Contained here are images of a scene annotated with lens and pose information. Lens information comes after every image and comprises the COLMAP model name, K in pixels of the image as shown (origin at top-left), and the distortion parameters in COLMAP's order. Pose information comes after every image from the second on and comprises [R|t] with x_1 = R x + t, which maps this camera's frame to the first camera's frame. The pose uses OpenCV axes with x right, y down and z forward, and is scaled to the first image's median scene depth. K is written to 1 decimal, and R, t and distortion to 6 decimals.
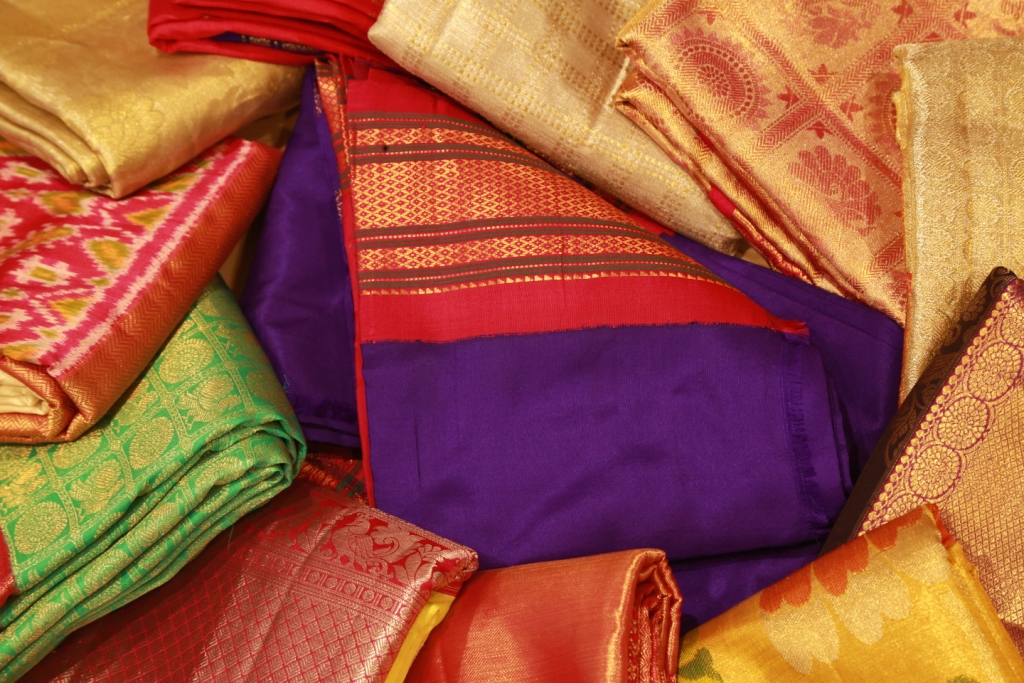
lens RADIAL K [[2711.9, 0, 512.0], [0, 2711.9, 341.5], [0, 0, 1]] dist [0.506114, -0.364352]
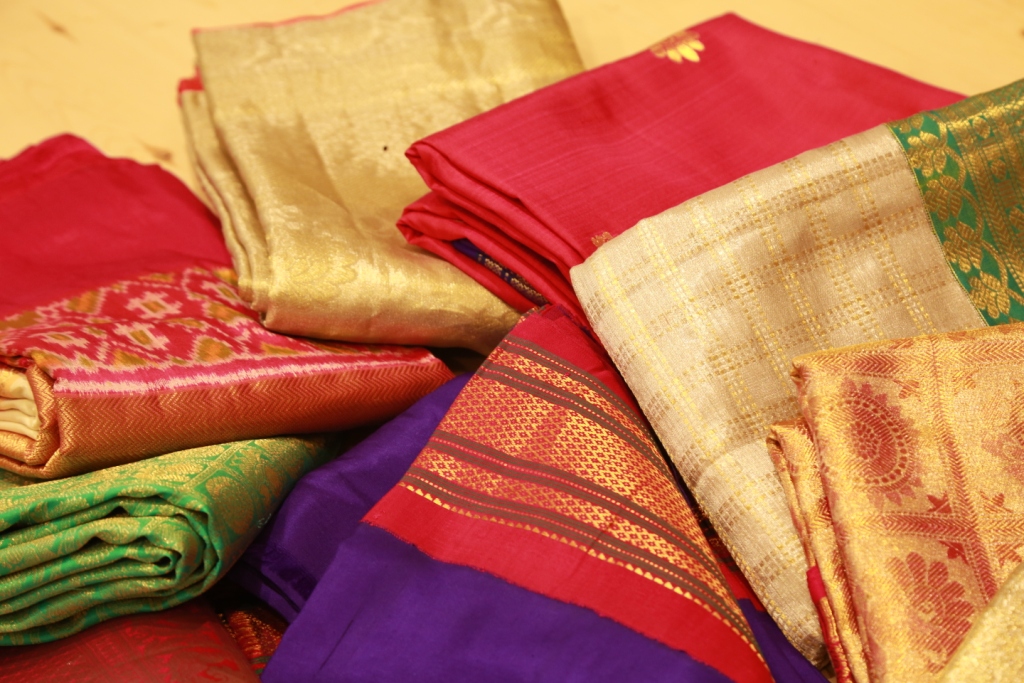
lens RADIAL K [[2711.9, 0, 512.0], [0, 2711.9, 341.5], [0, 0, 1]] dist [0.506114, -0.364352]
pose [[0.823426, 0.383750, -0.417978, 0.323746], [-0.506931, 0.828467, -0.238042, 0.134450], [0.254932, 0.407896, 0.876716, 0.214150]]
